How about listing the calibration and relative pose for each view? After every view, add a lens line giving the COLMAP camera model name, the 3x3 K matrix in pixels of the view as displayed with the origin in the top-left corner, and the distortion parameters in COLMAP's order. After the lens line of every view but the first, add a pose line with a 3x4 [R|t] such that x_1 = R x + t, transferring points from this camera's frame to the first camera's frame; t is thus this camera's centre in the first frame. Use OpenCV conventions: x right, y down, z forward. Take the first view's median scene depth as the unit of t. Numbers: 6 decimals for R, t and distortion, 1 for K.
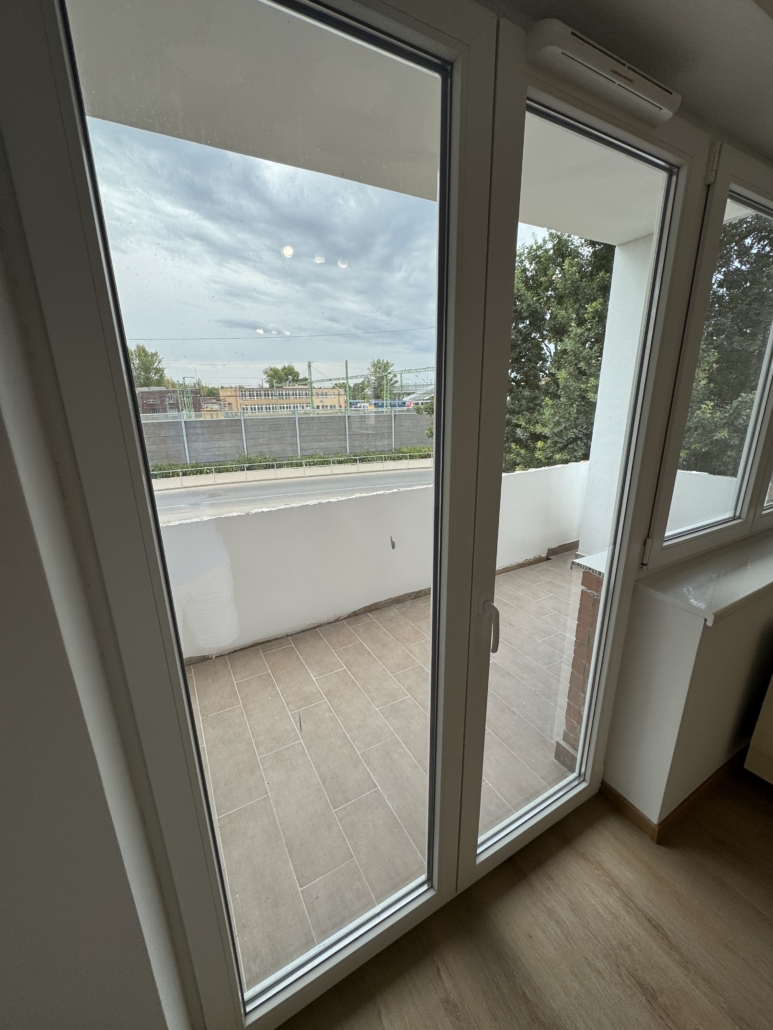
lens RADIAL K [[411.9, 0, 388.9], [0, 411.9, 515.9], [0, 0, 1]] dist [-0.003381, 0.000549]
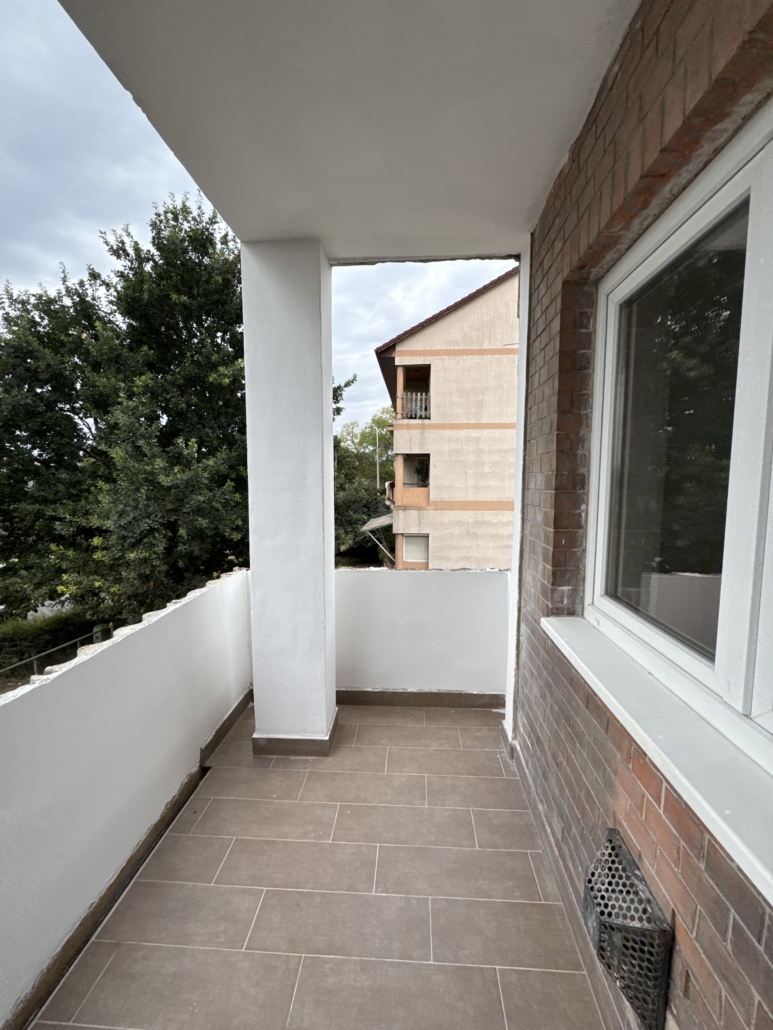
lens RADIAL K [[411.9, 0, 391.8], [0, 411.9, 514.2], [0, 0, 1]] dist [-0.003381, 0.000549]
pose [[0.543160, -0.062168, 0.837325, 0.031351], [0.231439, 0.969707, -0.078134, -0.037542], [-0.807102, 0.236229, 0.541094, 0.143845]]
